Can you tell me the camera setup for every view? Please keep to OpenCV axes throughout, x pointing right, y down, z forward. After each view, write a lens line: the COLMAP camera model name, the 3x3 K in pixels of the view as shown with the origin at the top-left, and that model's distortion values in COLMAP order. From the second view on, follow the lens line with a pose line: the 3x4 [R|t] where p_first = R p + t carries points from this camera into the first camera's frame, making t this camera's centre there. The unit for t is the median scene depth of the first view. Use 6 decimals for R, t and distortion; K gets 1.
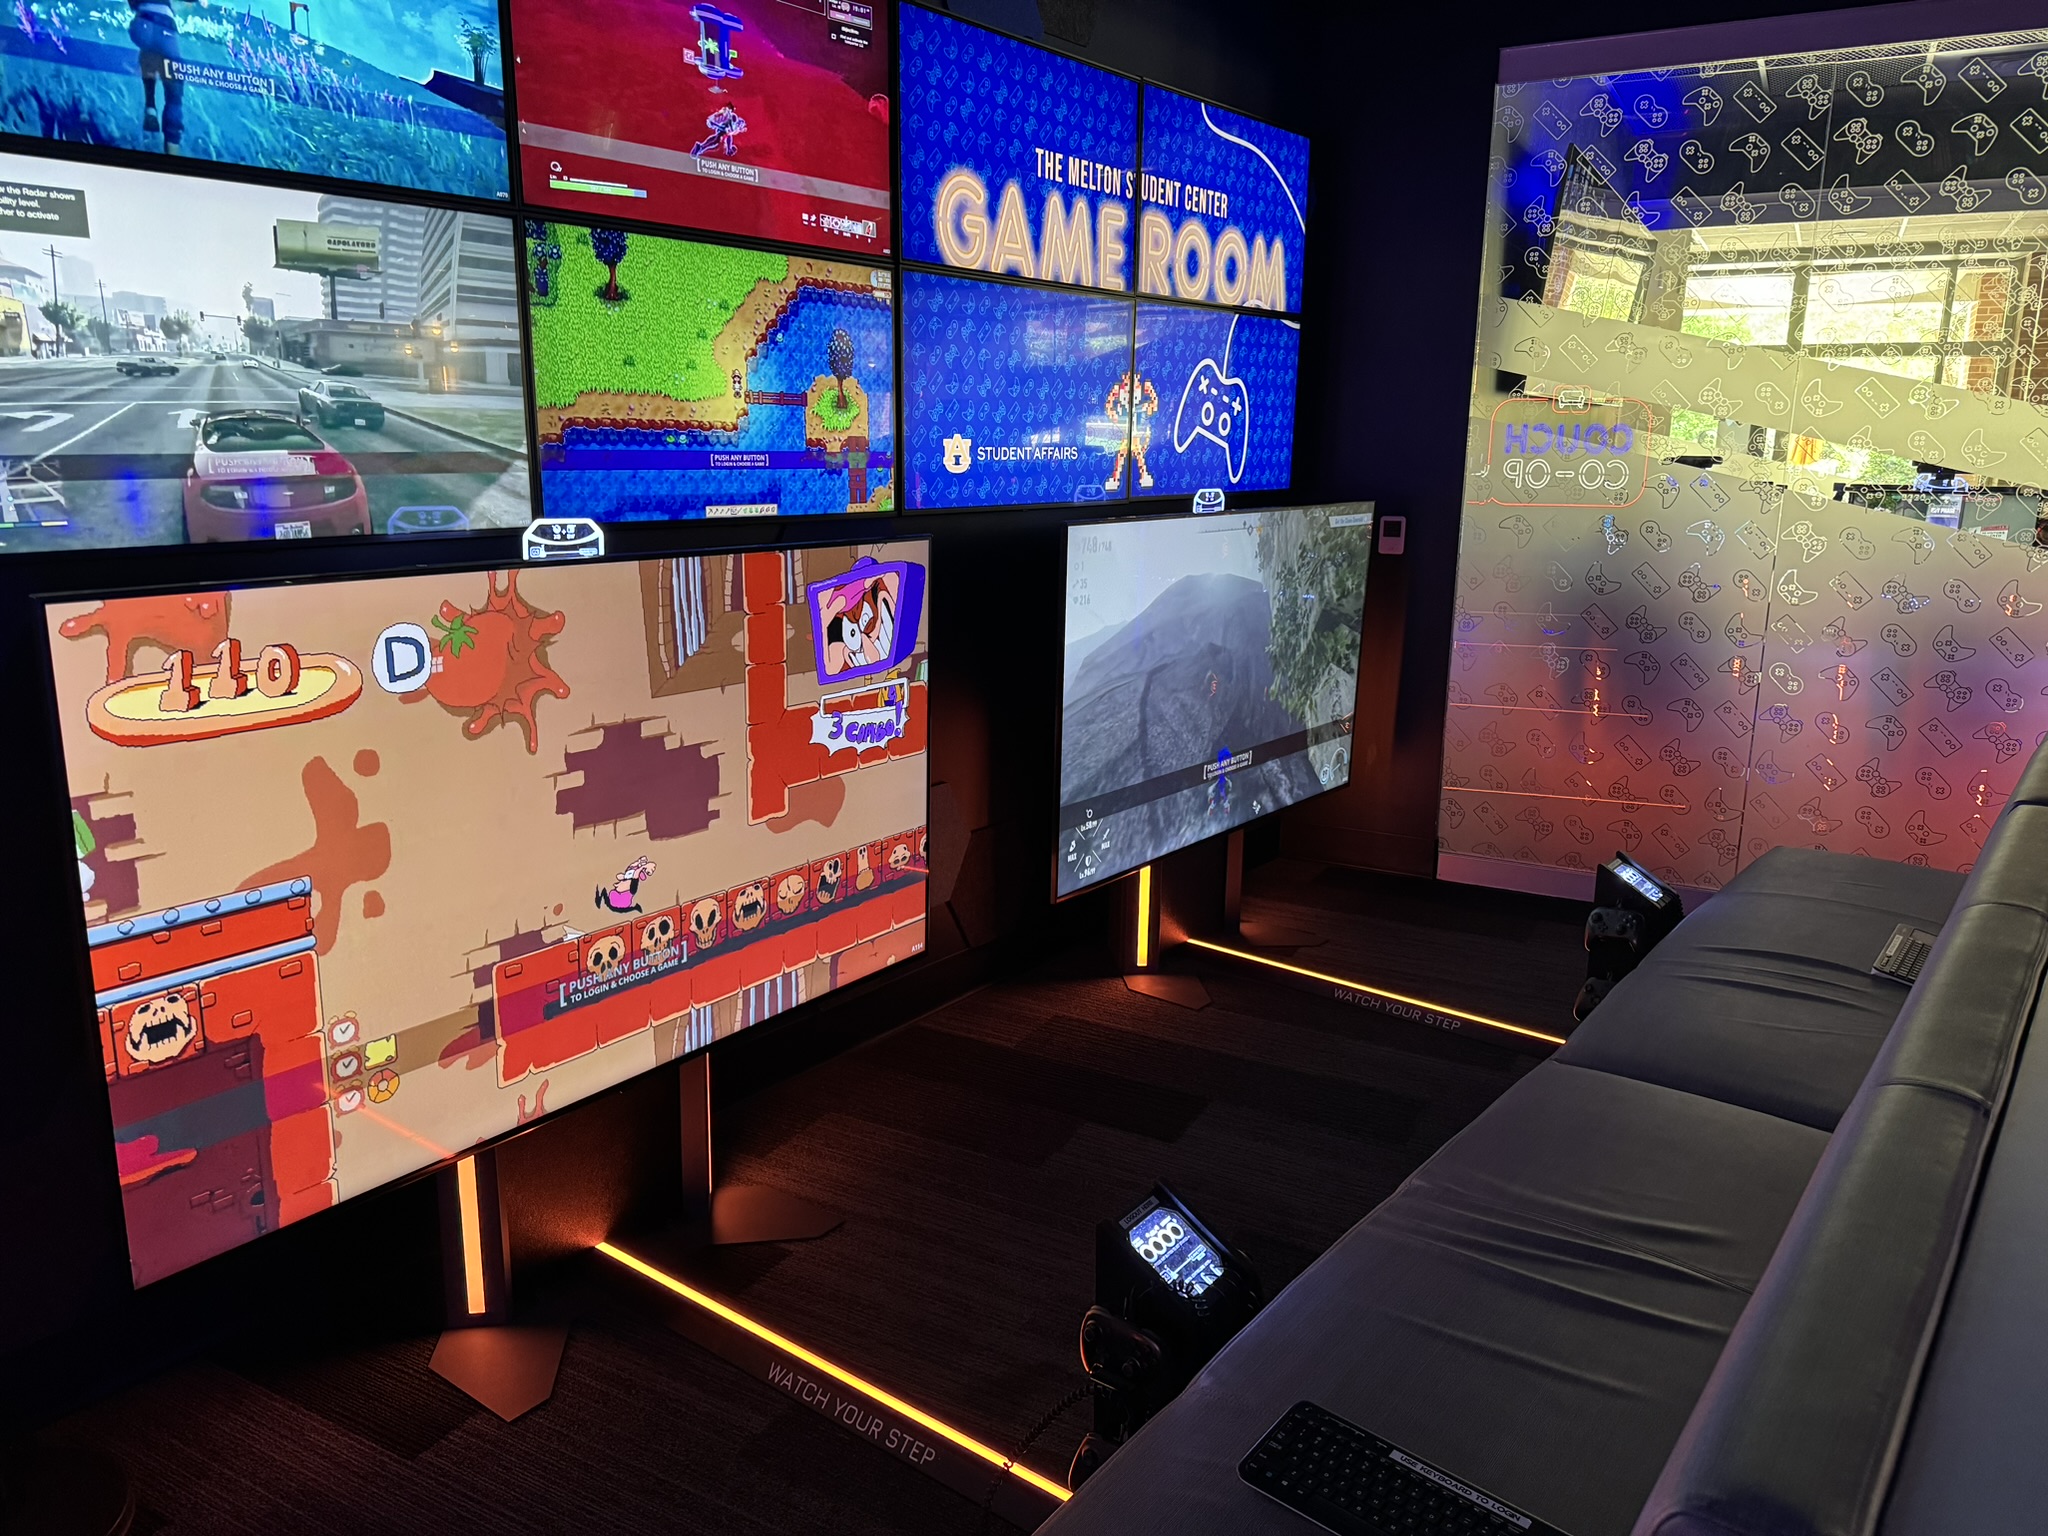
lens RADIAL K [[1448.6, 0, 1016.9], [0, 1448.6, 753.9], [0, 0, 1]] dist [0.012944, 0.002498]
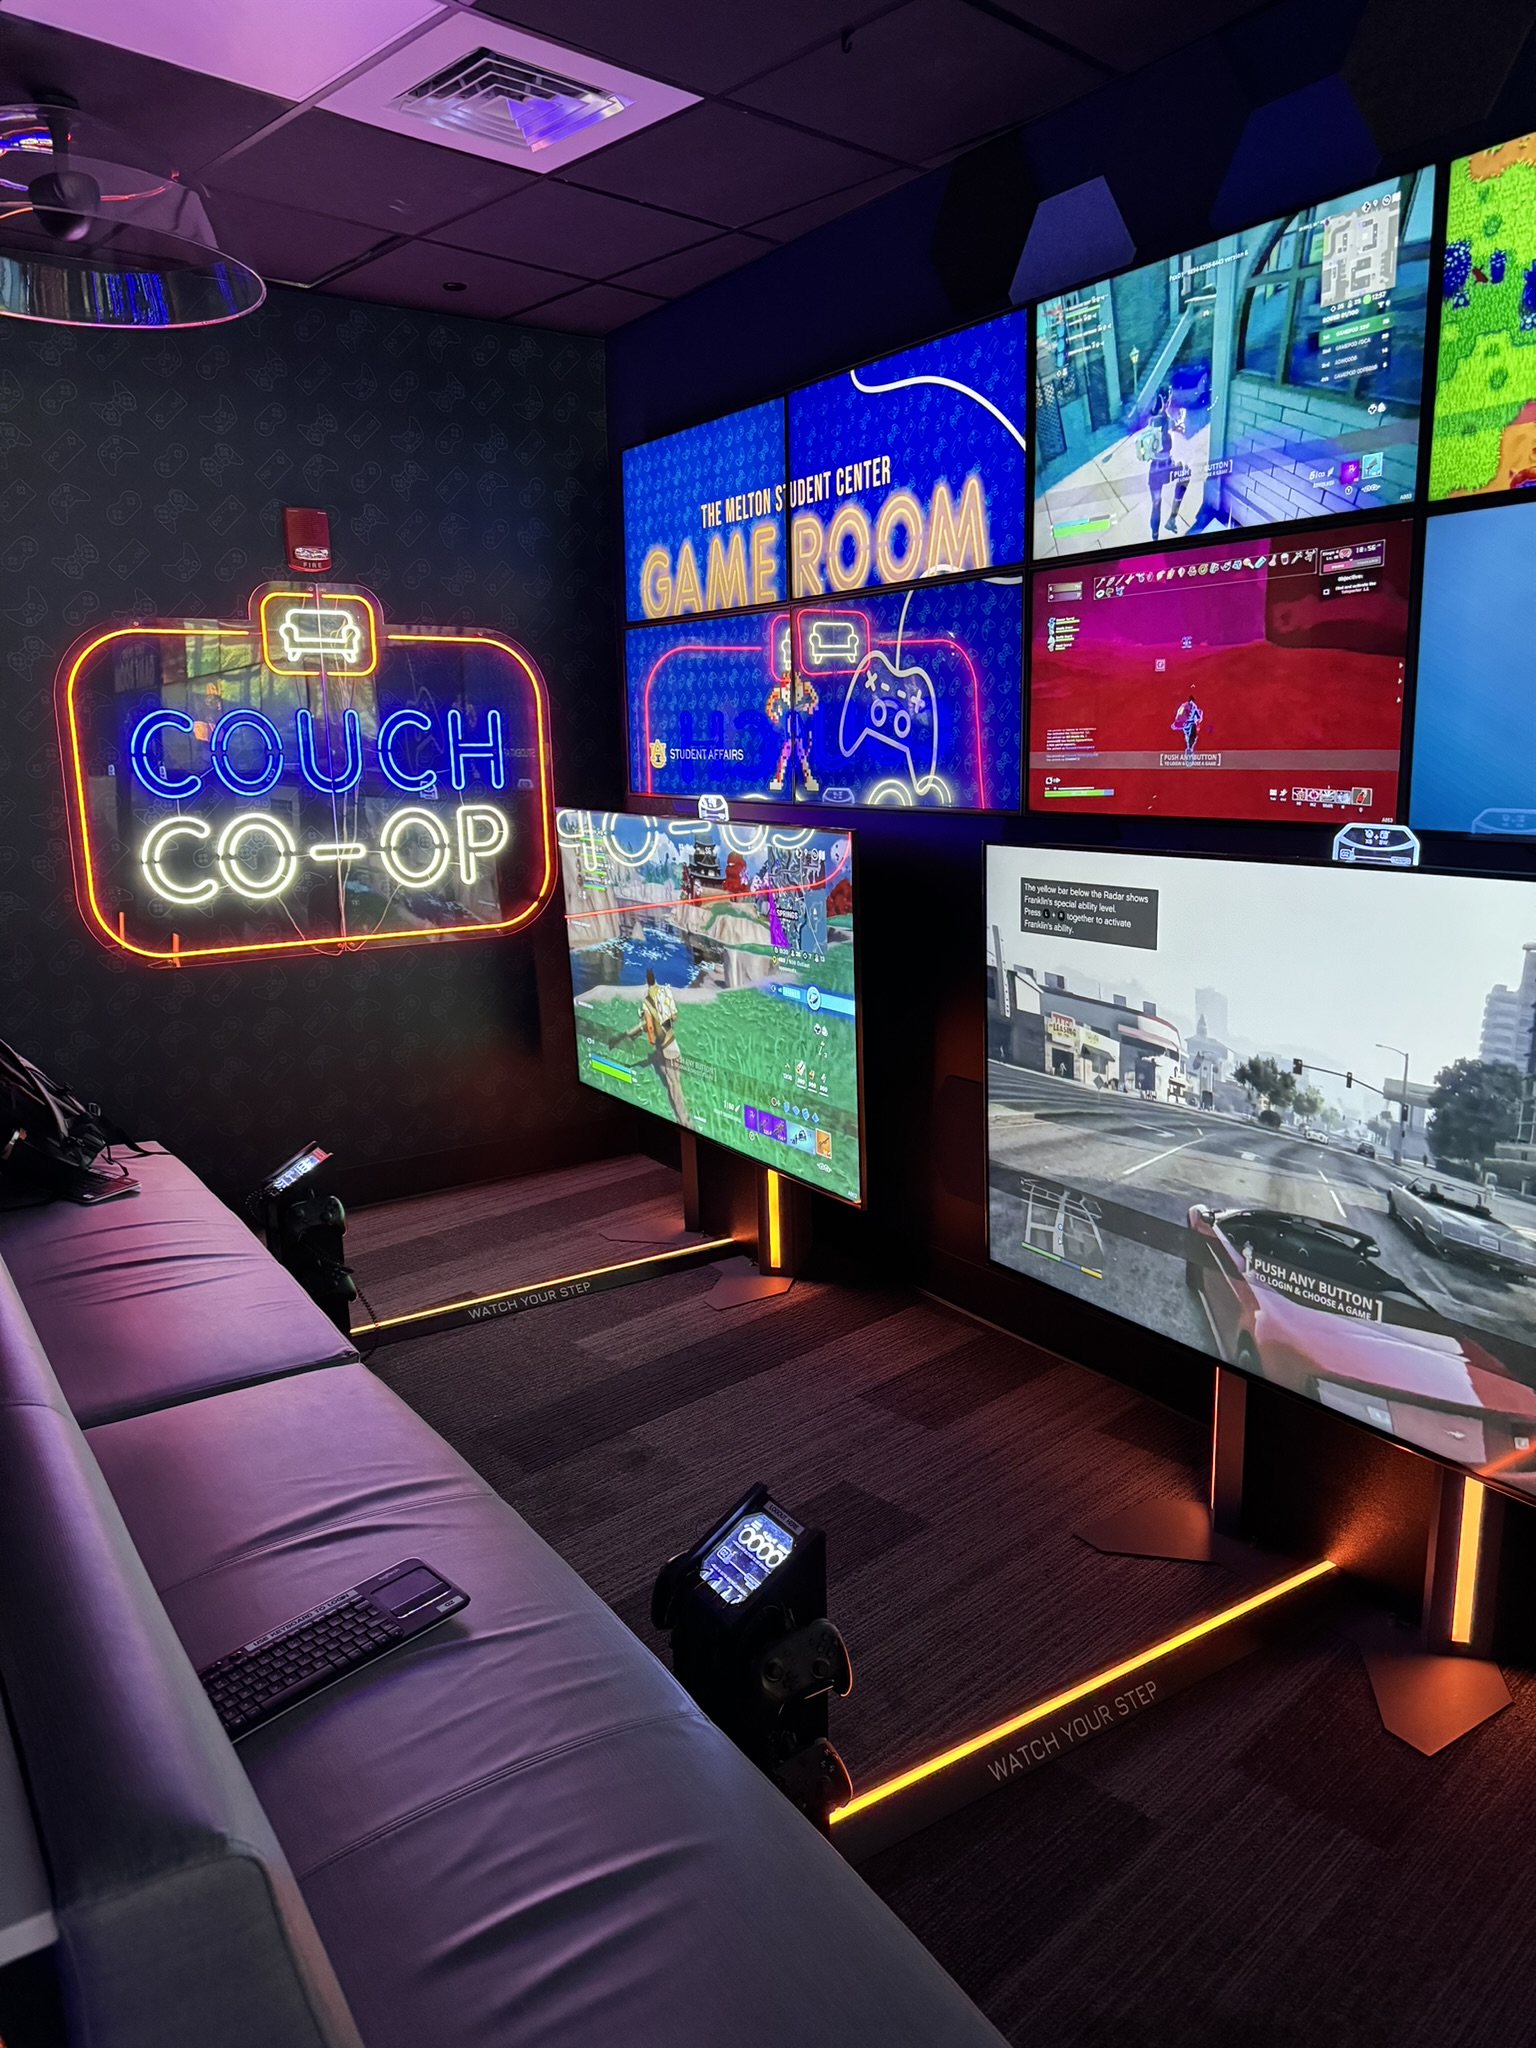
lens RADIAL K [[1448.6, 0, 763.3], [0, 1448.6, 1035.1], [0, 0, 1]] dist [0.012944, 0.002498]
pose [[-0.308222, 0.187171, -0.932720, 1.032081], [-0.200199, 0.945735, 0.255939, -0.268988], [0.930011, 0.265616, -0.254025, 1.246912]]
